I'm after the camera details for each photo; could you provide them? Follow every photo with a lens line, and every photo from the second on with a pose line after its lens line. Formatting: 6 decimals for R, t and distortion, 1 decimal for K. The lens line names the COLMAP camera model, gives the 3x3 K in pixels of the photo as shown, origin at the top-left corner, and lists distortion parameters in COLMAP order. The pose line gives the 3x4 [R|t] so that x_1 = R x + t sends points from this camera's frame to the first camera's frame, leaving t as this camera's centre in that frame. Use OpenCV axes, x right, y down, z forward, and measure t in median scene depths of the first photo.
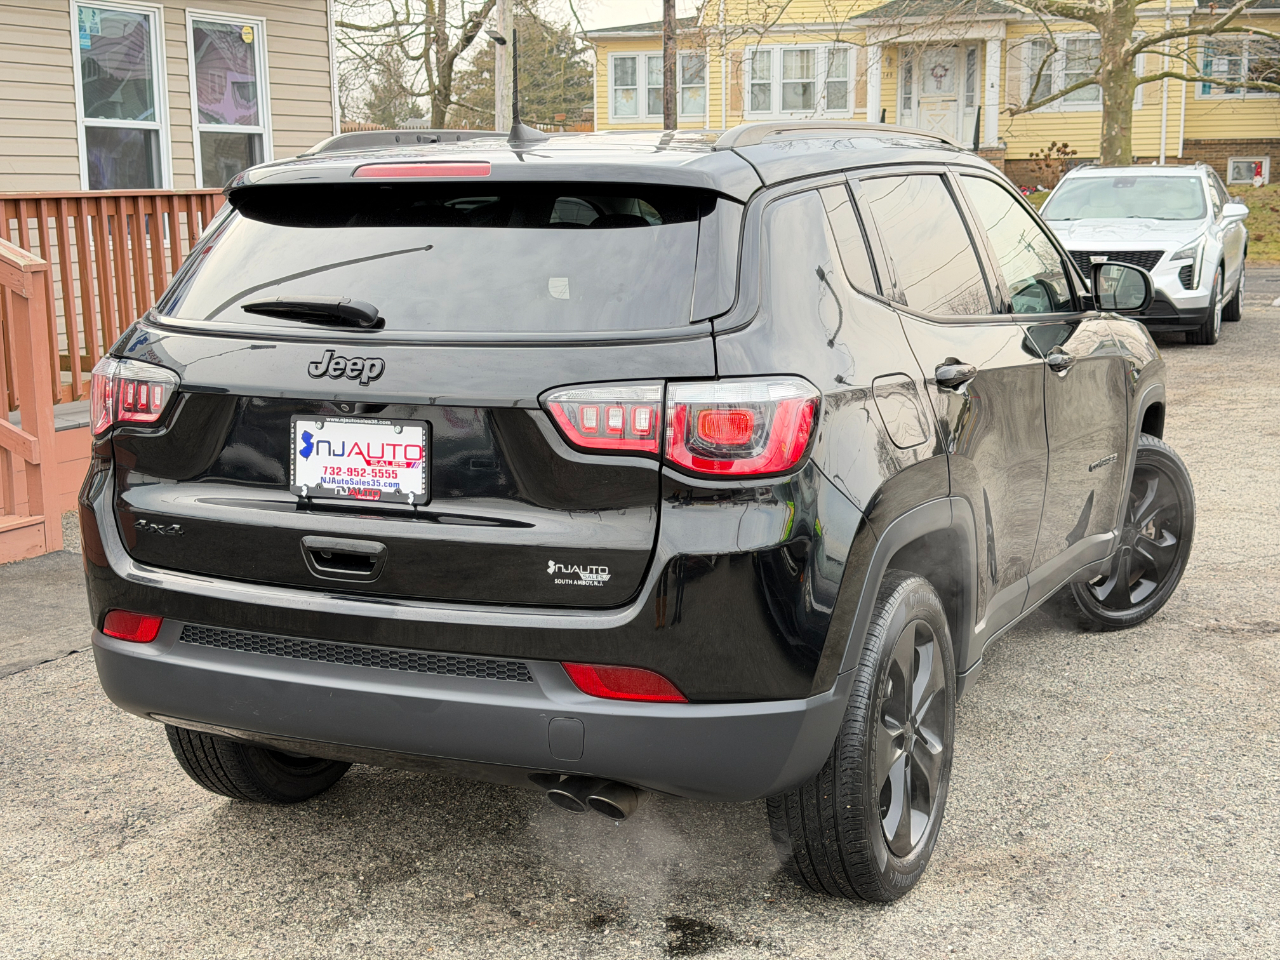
lens RADIAL K [[1762.8, 0, 673.4], [0, 1762.8, 505.3], [0, 0, 1]] dist [0.008299, 0.949076]
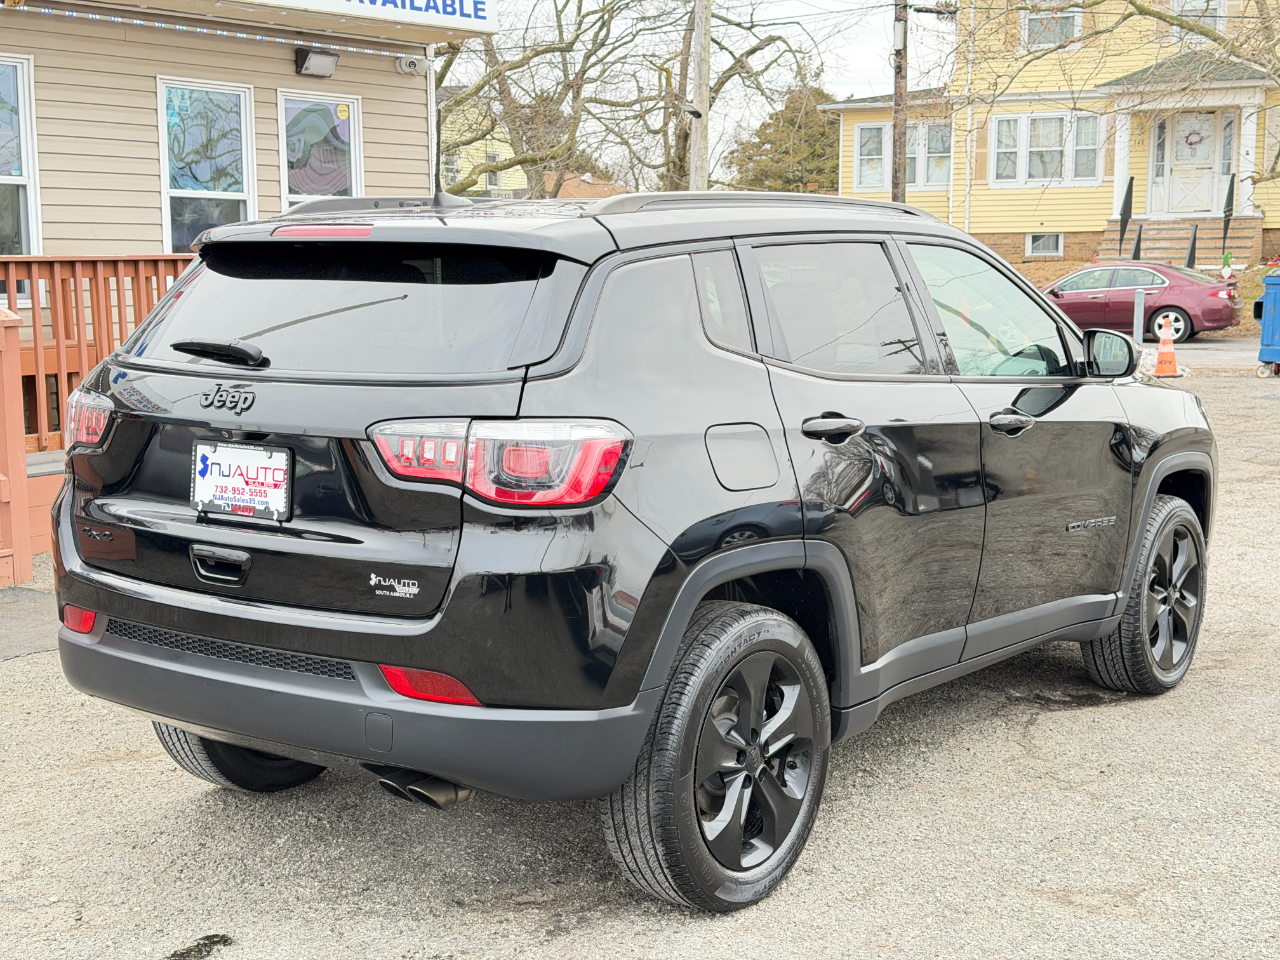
lens RADIAL K [[1753.0, 0, 639.8], [0, 1753.0, 504.2], [0, 0, 1]] dist [0.163851, -0.080328]
pose [[0.978081, 0.041312, -0.204087, 0.307342], [-0.048971, 0.998267, -0.032618, 0.014314], [0.202386, 0.041898, 0.978409, -0.071641]]
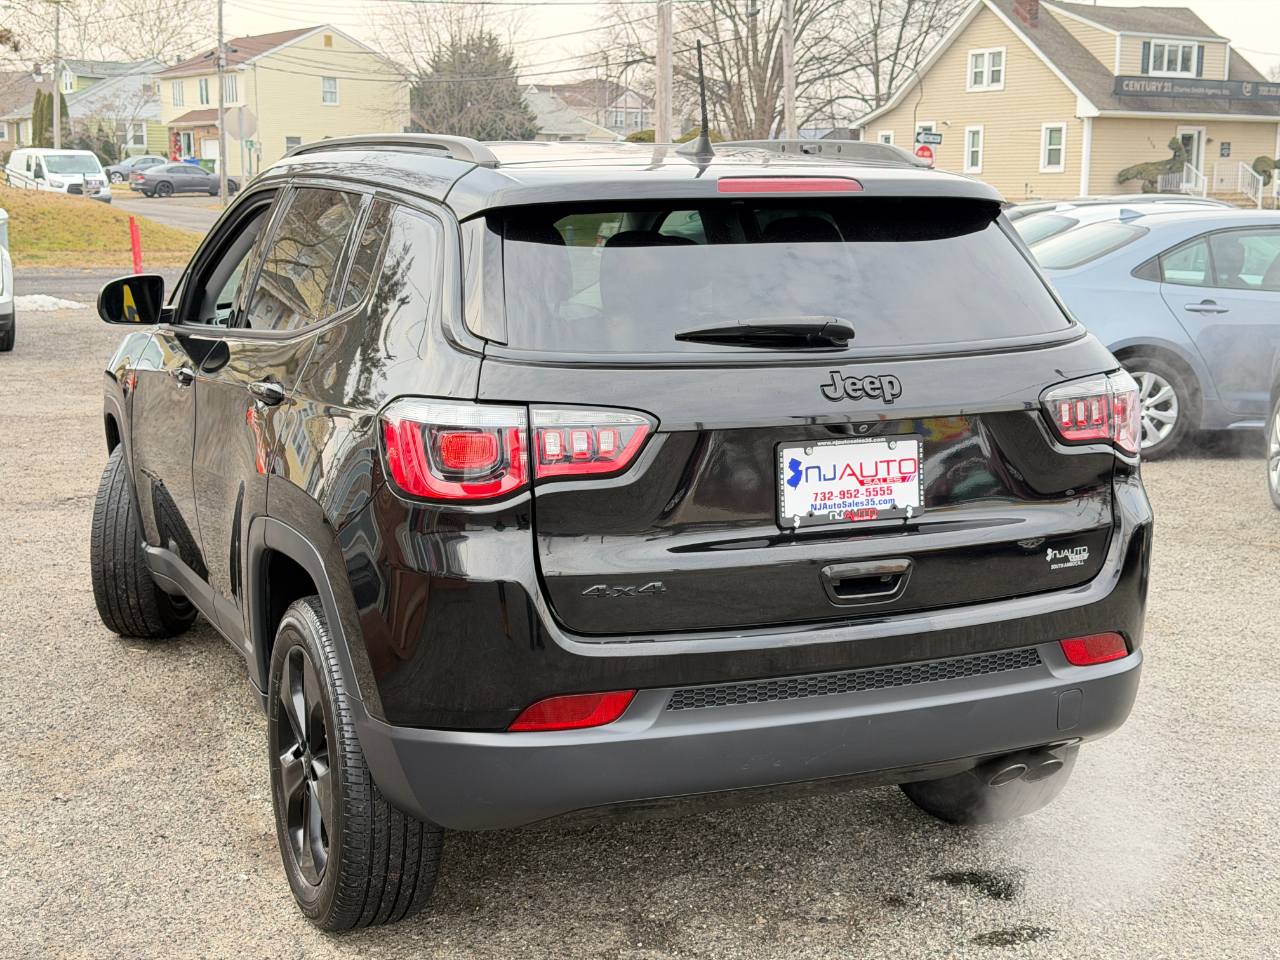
lens RADIAL K [[1762.8, 0, 673.4], [0, 1762.8, 505.3], [0, 0, 1]] dist [0.008299, 0.949076]
pose [[0.675398, -0.119200, 0.727756, -0.944106], [0.126960, 0.990910, 0.044477, -0.067547], [-0.726443, 0.062356, 0.684392, 0.398135]]
